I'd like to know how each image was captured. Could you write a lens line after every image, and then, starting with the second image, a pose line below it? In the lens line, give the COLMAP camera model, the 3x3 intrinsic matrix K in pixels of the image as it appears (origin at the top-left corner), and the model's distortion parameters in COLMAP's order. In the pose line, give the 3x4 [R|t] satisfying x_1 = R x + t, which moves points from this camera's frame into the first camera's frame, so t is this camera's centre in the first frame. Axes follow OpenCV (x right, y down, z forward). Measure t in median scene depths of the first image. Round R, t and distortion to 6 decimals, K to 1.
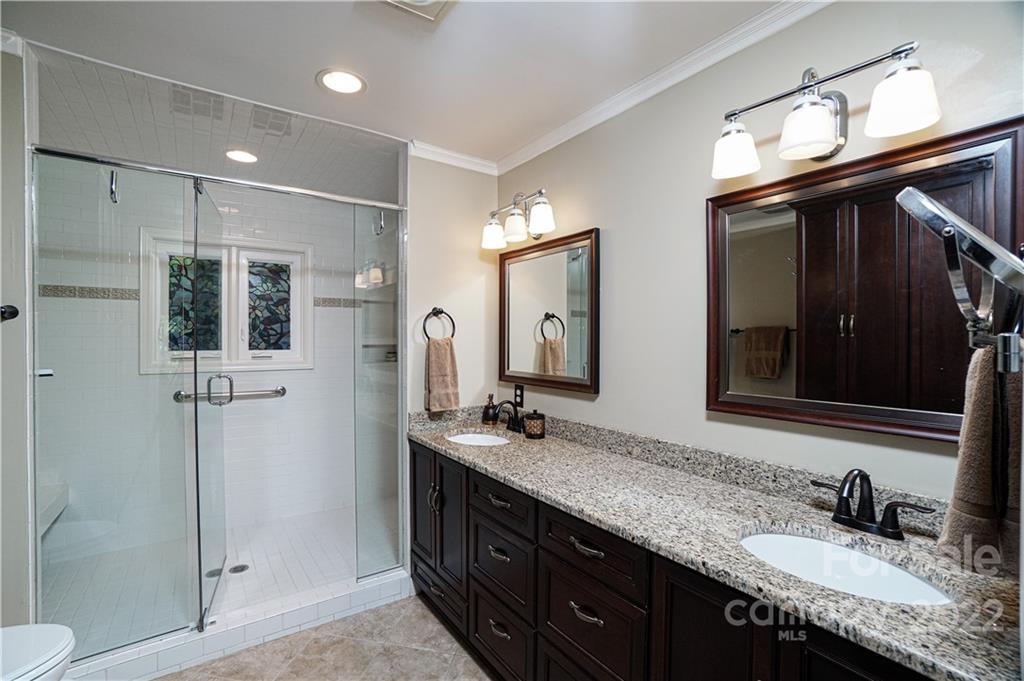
lens RADIAL K [[443.3, 0, 498.3], [0, 443.3, 342.0], [0, 0, 1]] dist [-0.061904, 0.018540]
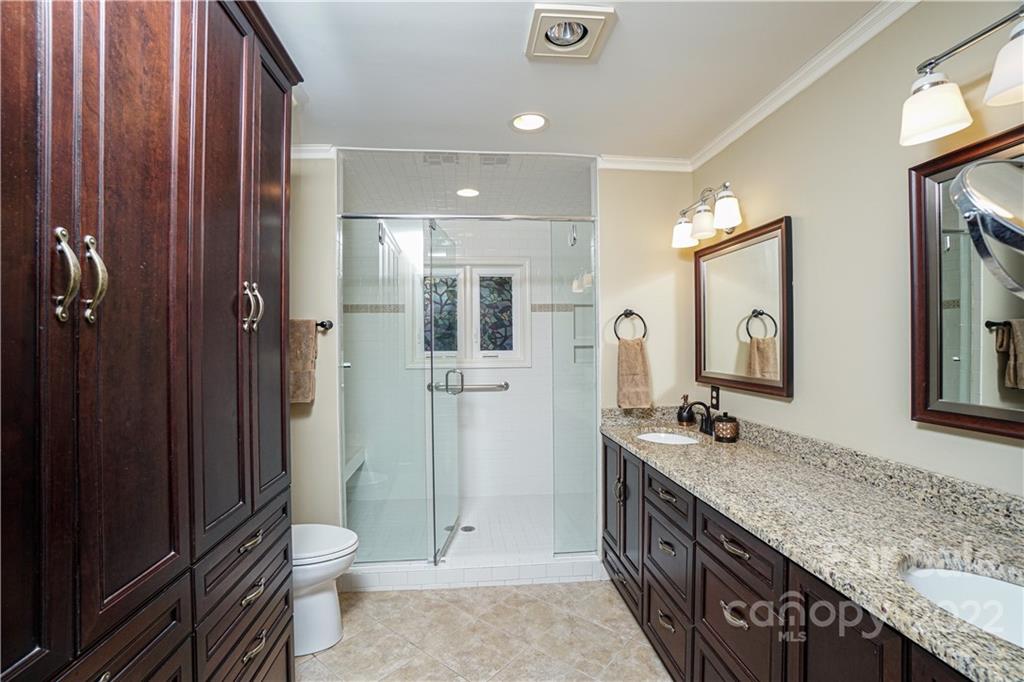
lens RADIAL K [[443.3, 0, 498.3], [0, 443.3, 342.5], [0, 0, 1]] dist [-0.061904, 0.018540]
pose [[0.870322, -0.007895, -0.492420, 0.122788], [0.006634, 0.999969, -0.004307, 0.003235], [0.492438, 0.000482, 0.870347, -0.064964]]
